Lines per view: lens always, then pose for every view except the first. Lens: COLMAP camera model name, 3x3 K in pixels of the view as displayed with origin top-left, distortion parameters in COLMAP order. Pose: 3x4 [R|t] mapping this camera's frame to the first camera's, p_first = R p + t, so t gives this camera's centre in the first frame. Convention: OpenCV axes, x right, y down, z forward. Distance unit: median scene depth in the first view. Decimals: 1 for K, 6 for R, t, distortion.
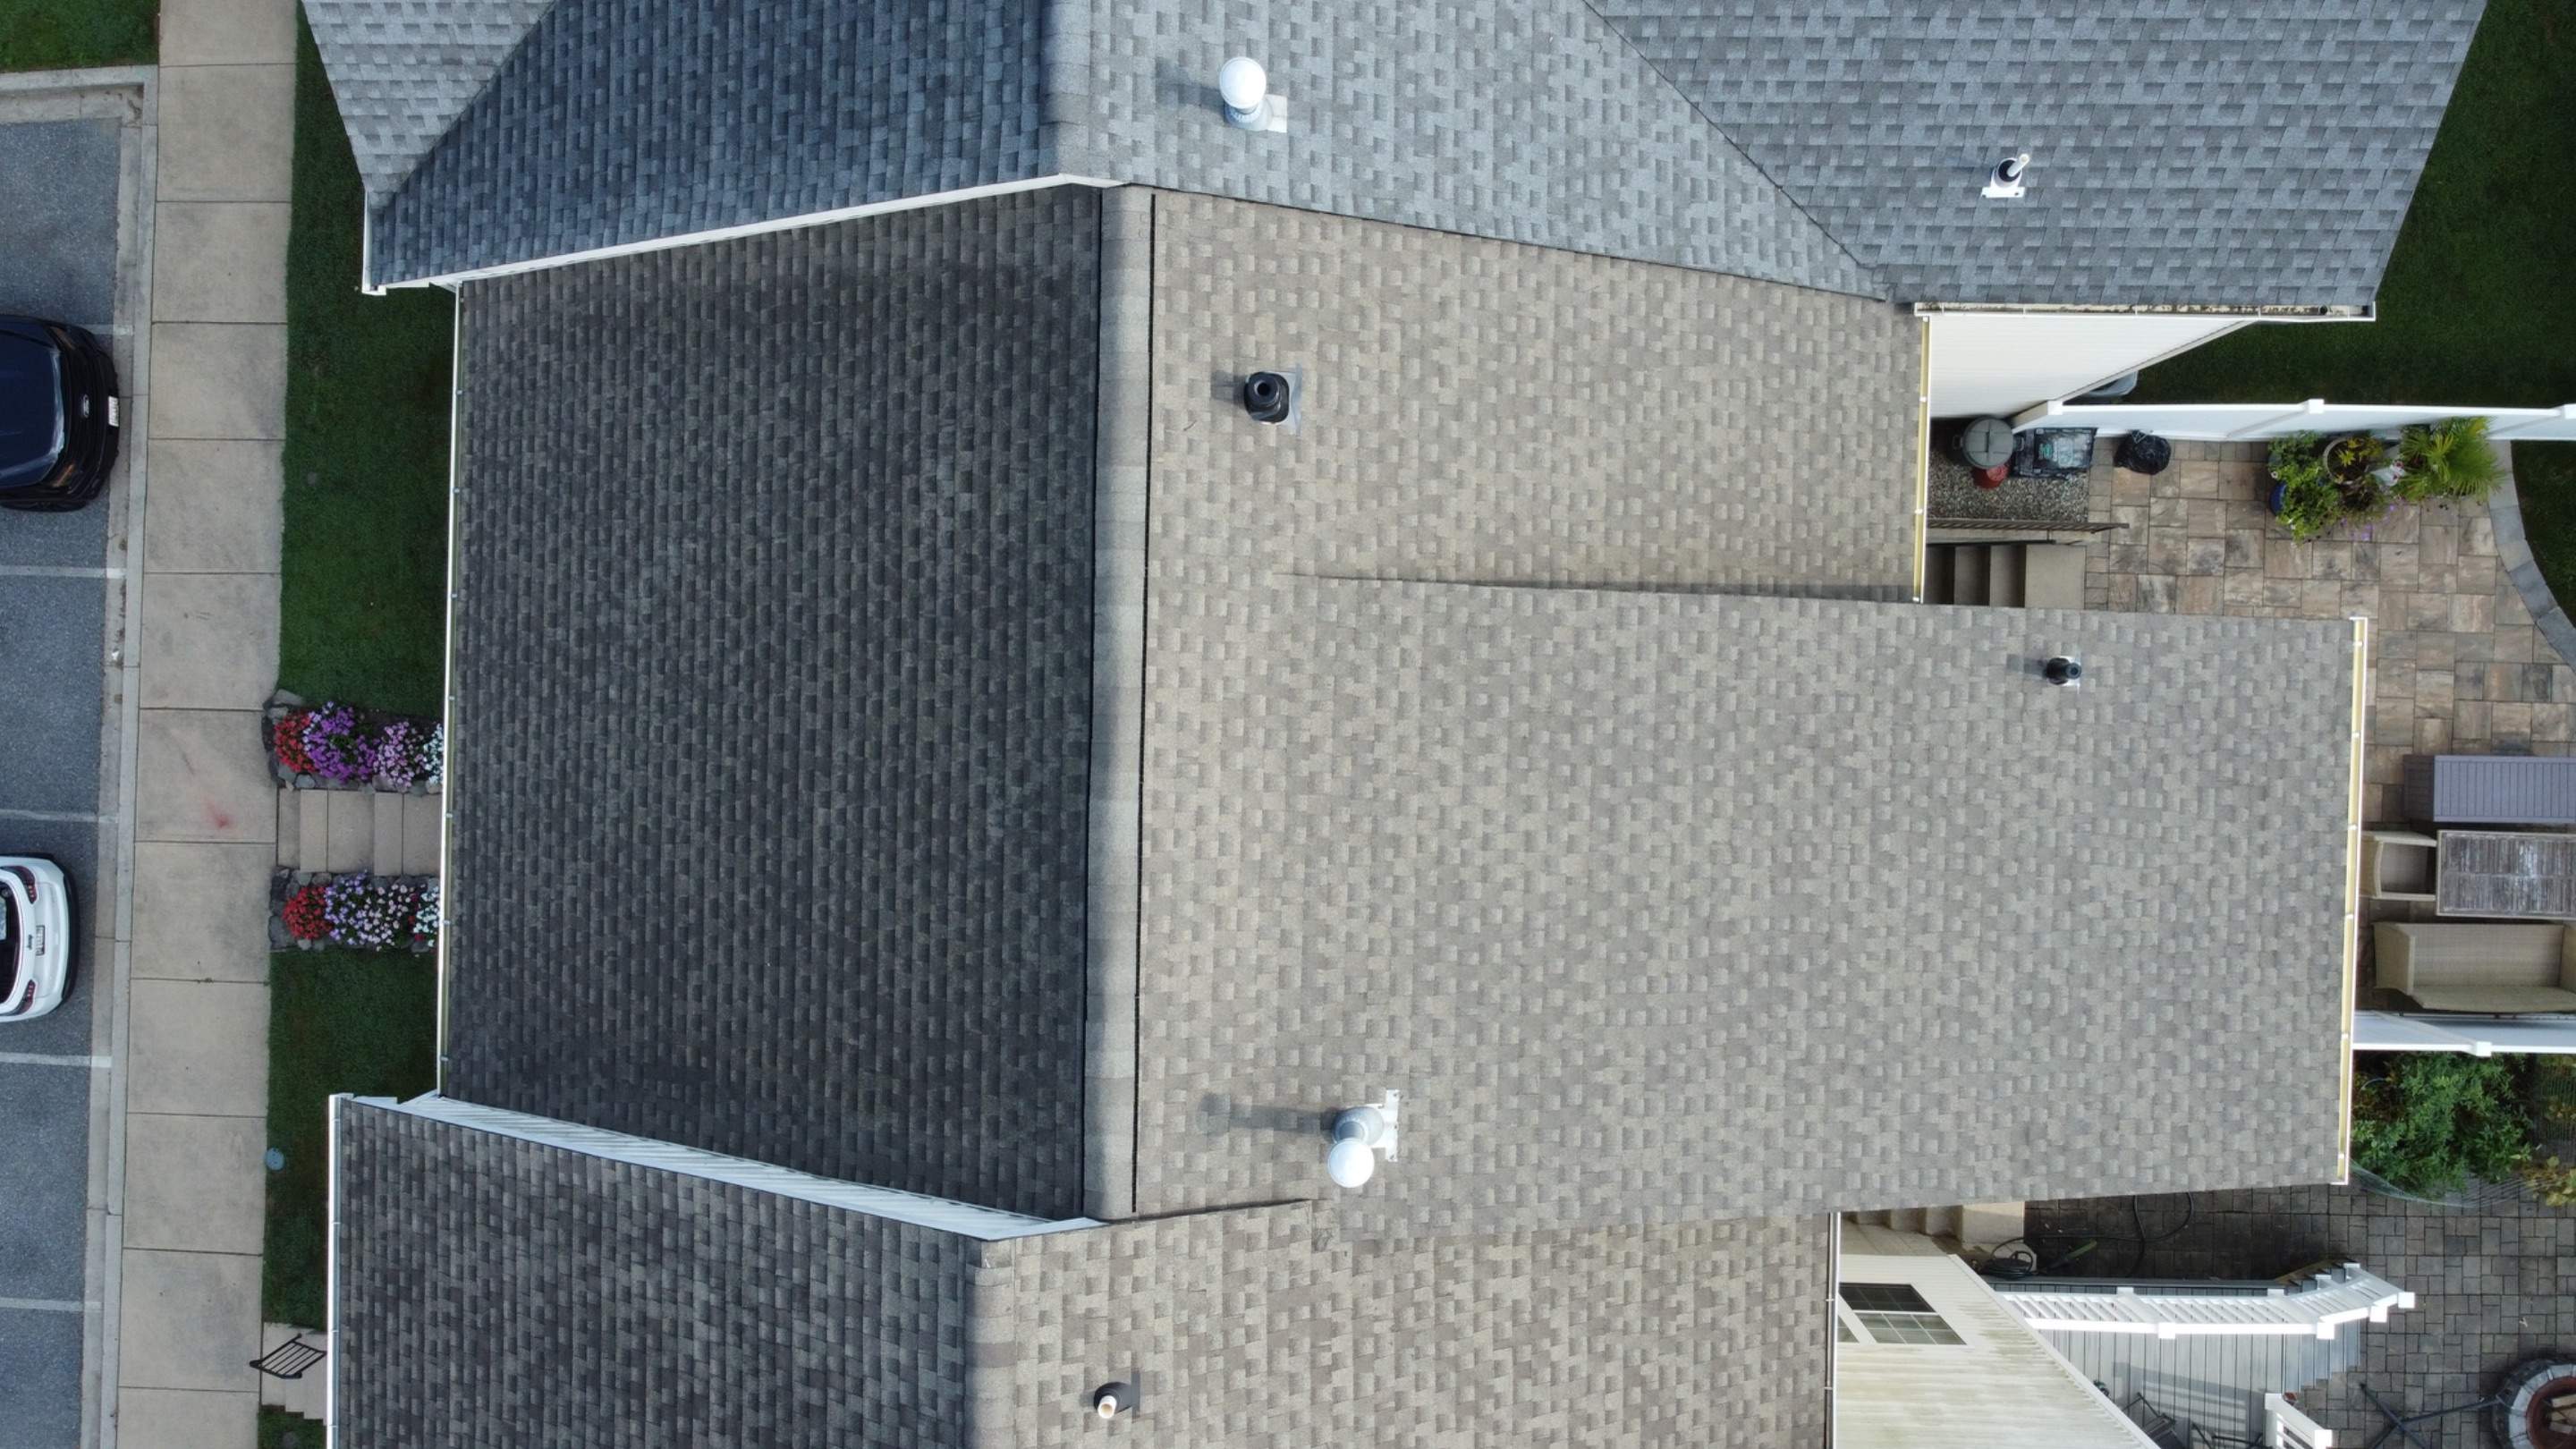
lens RADIAL K [[1947.1, 0, 1279.7], [0, 1947.1, 722.8], [0, 0, 1]] dist [-0.003823, -0.014888]
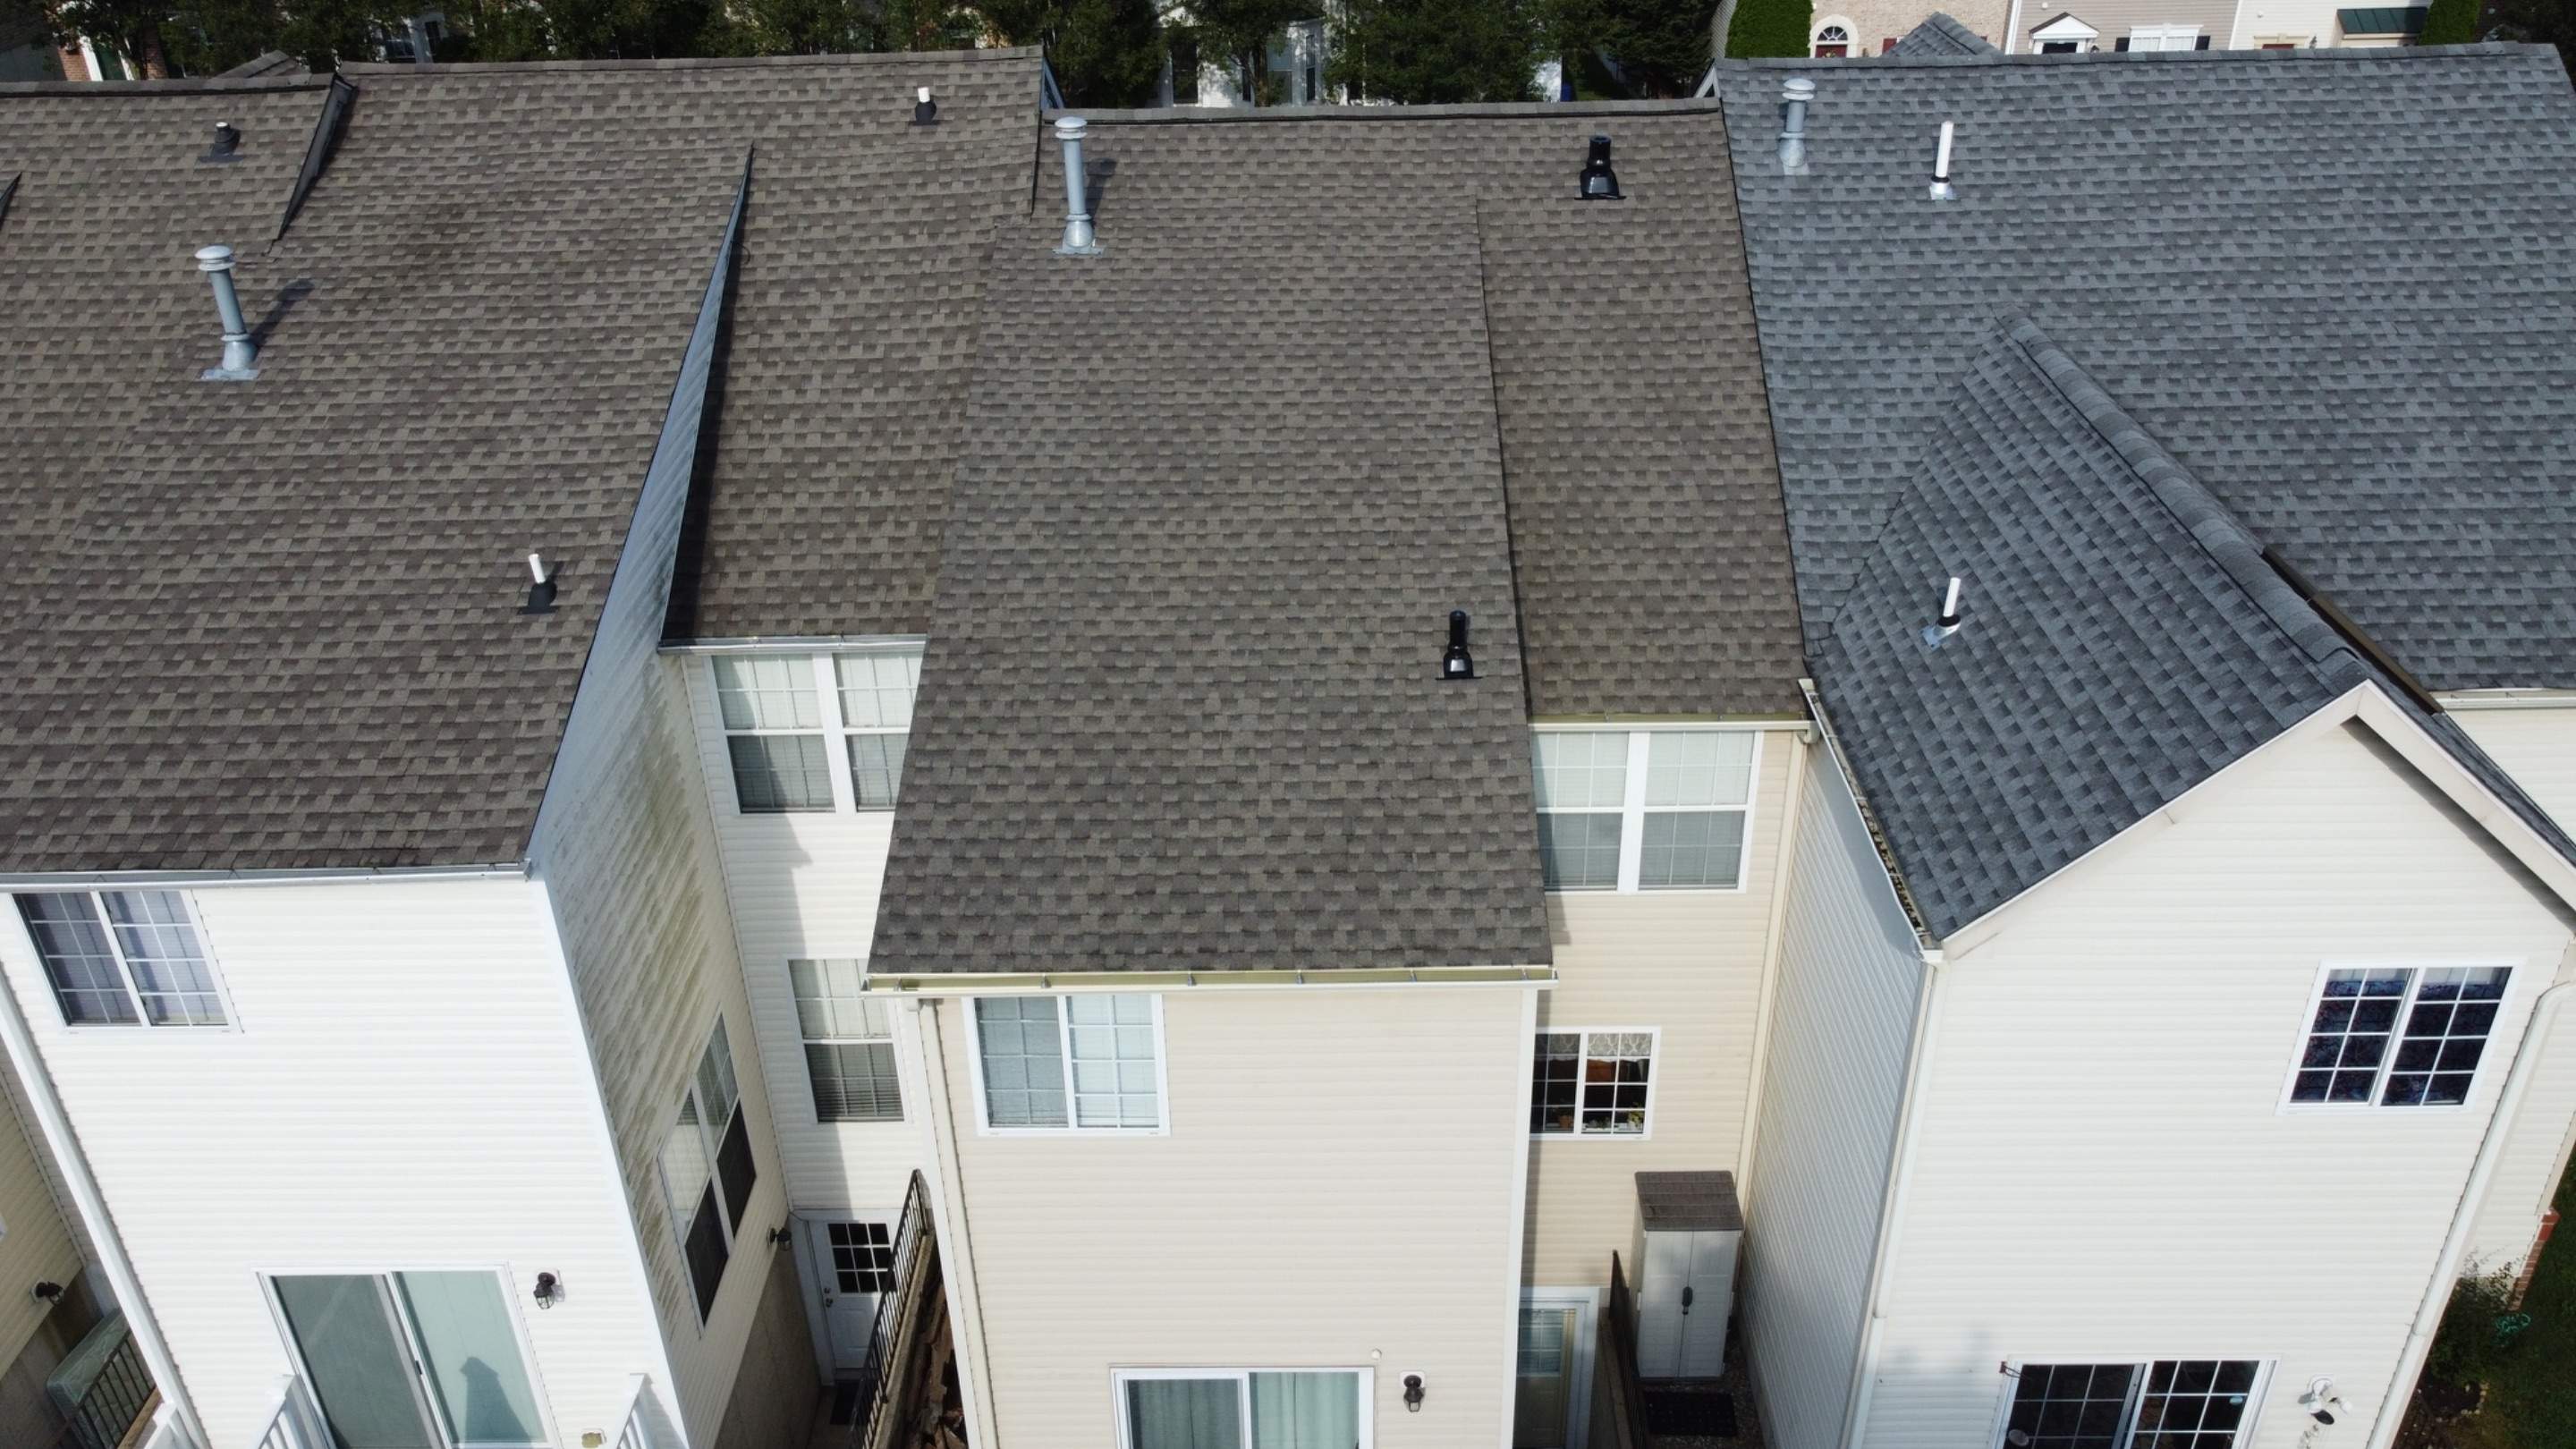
lens RADIAL K [[1947.1, 0, 1286.2], [0, 1947.1, 720.8], [0, 0, 1]] dist [-0.003823, -0.014888]
pose [[0.010043, 0.540089, -0.841548, 1.301554], [-0.999905, 0.013403, -0.003332, 0.066972], [0.009480, 0.841501, 0.540172, 0.515653]]
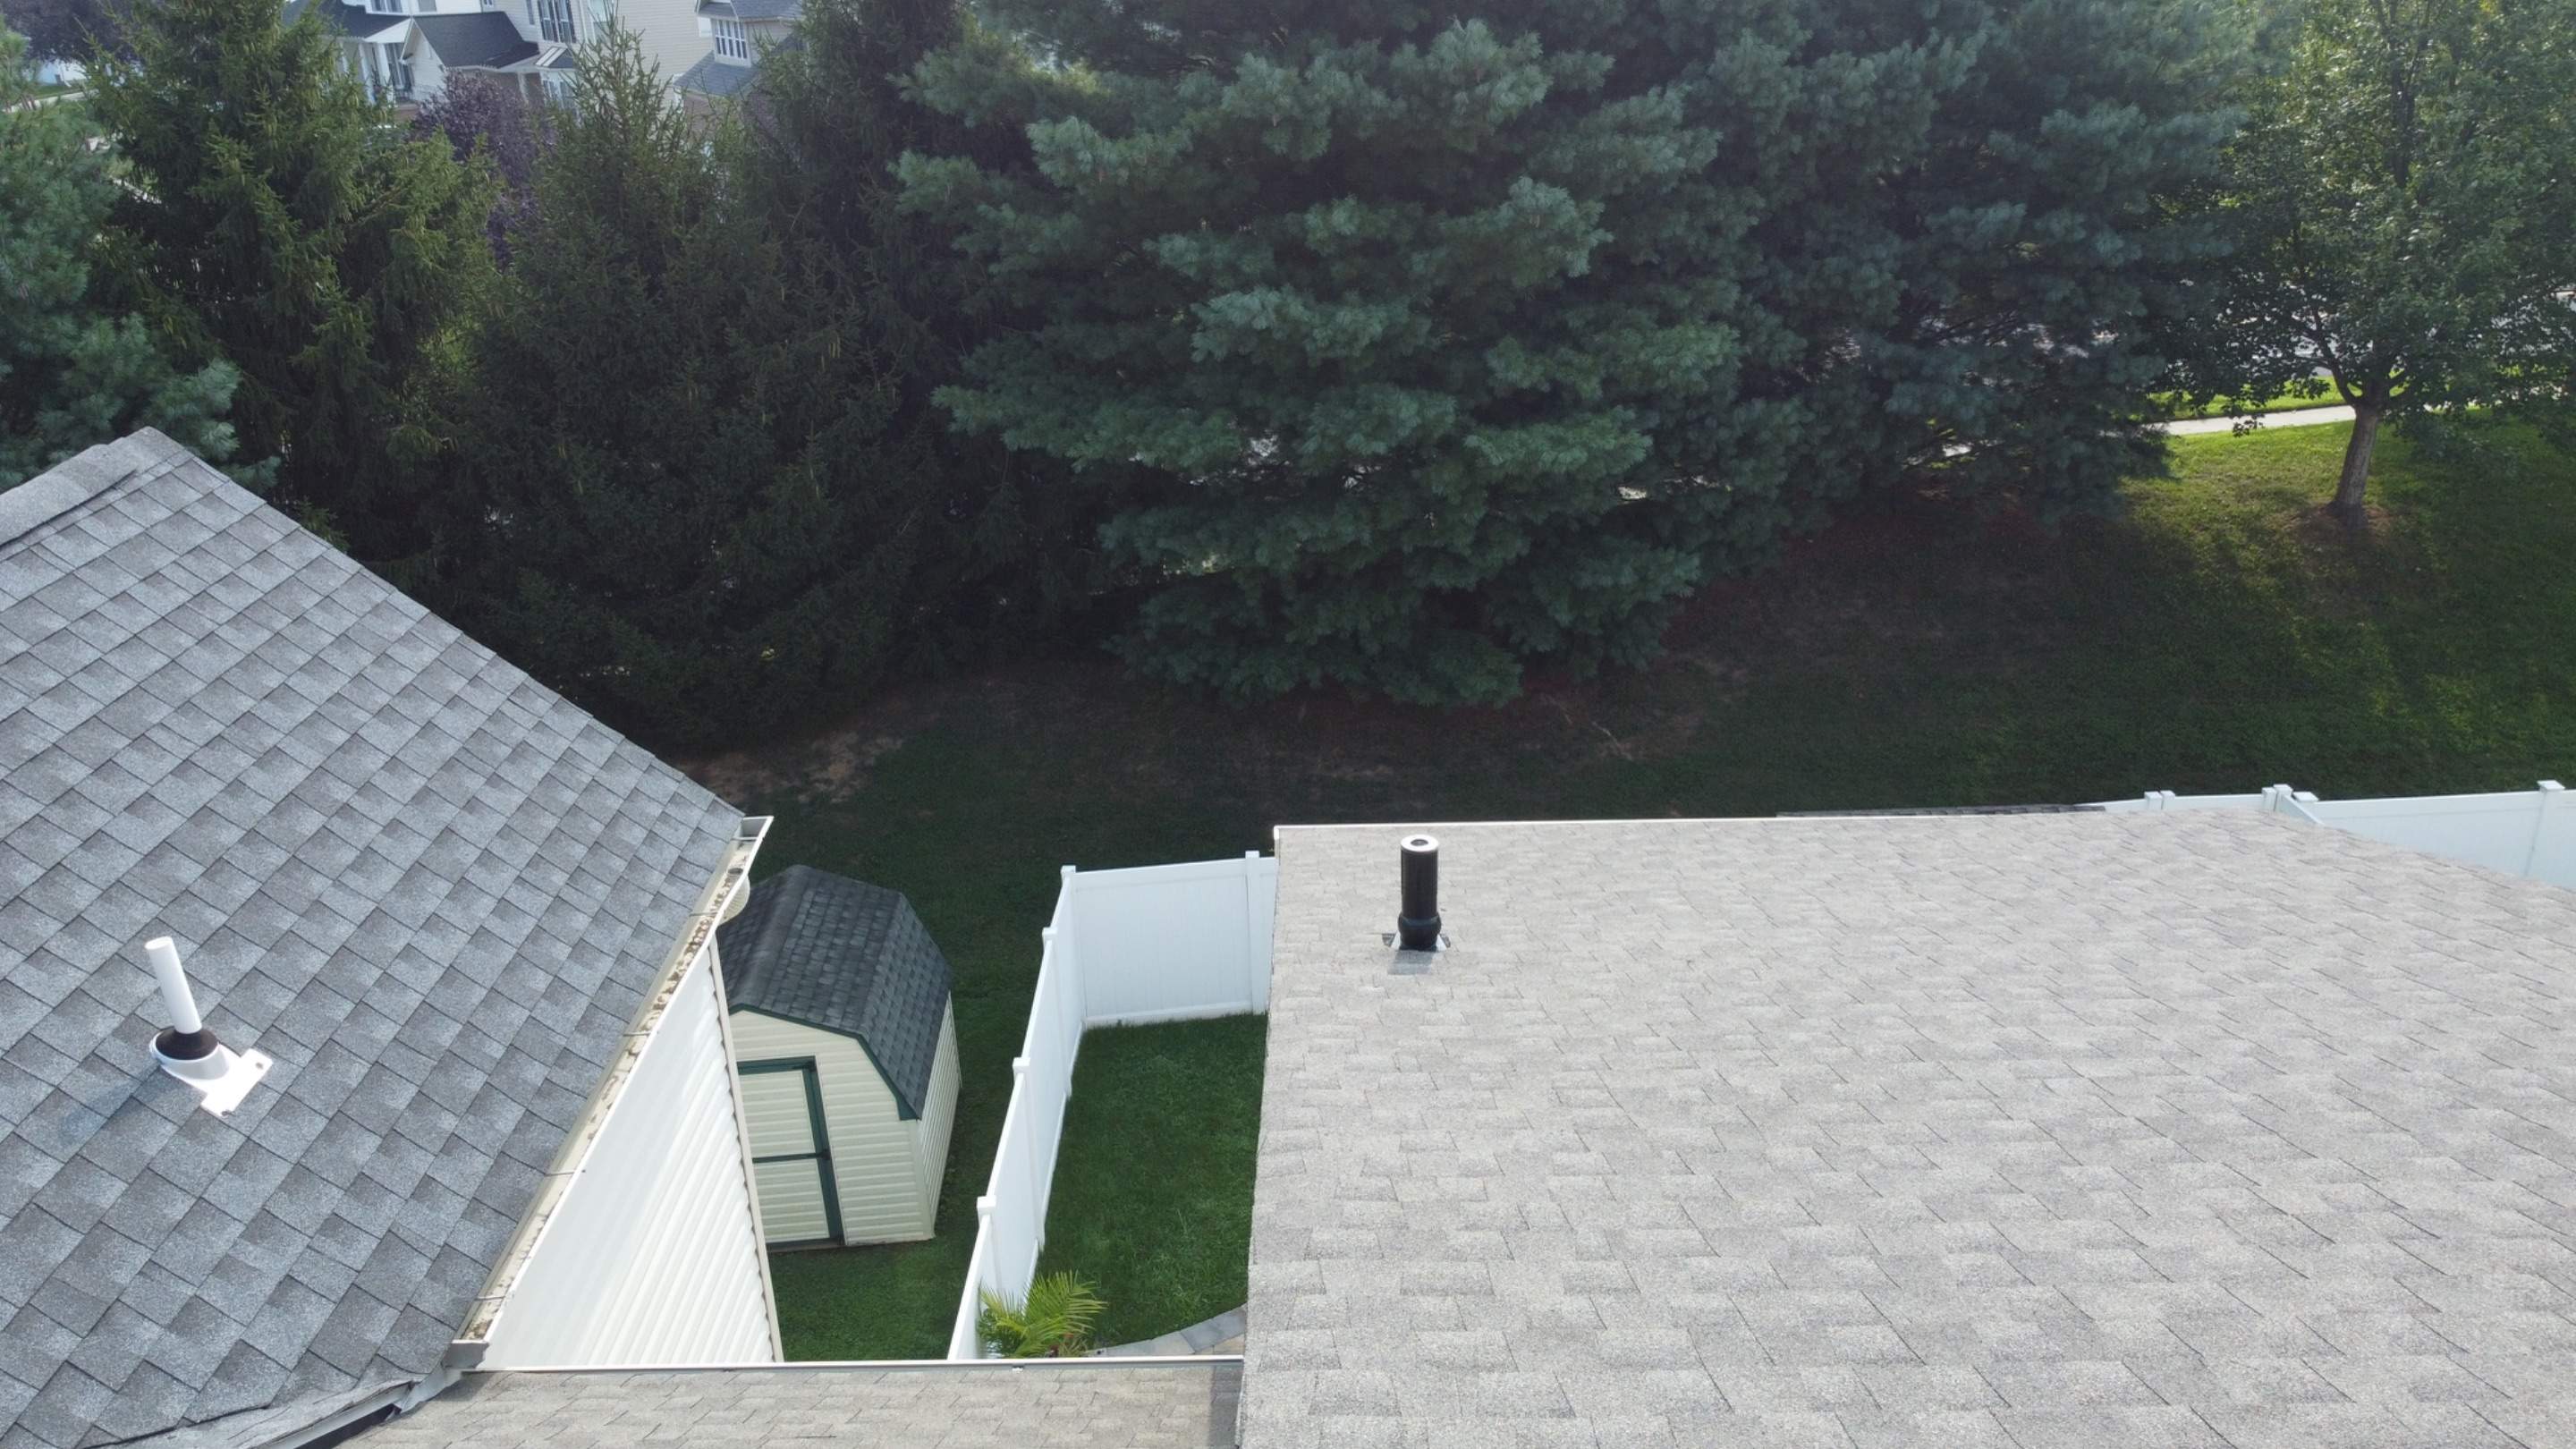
lens RADIAL K [[1947.1, 0, 1293.5], [0, 1947.1, 729.4], [0, 0, 1]] dist [-0.003823, -0.014888]
pose [[-0.025446, -0.353120, 0.935232, 0.017342], [0.998904, -0.045746, 0.009905, -0.058001], [0.039285, 0.934459, 0.353897, 0.839490]]
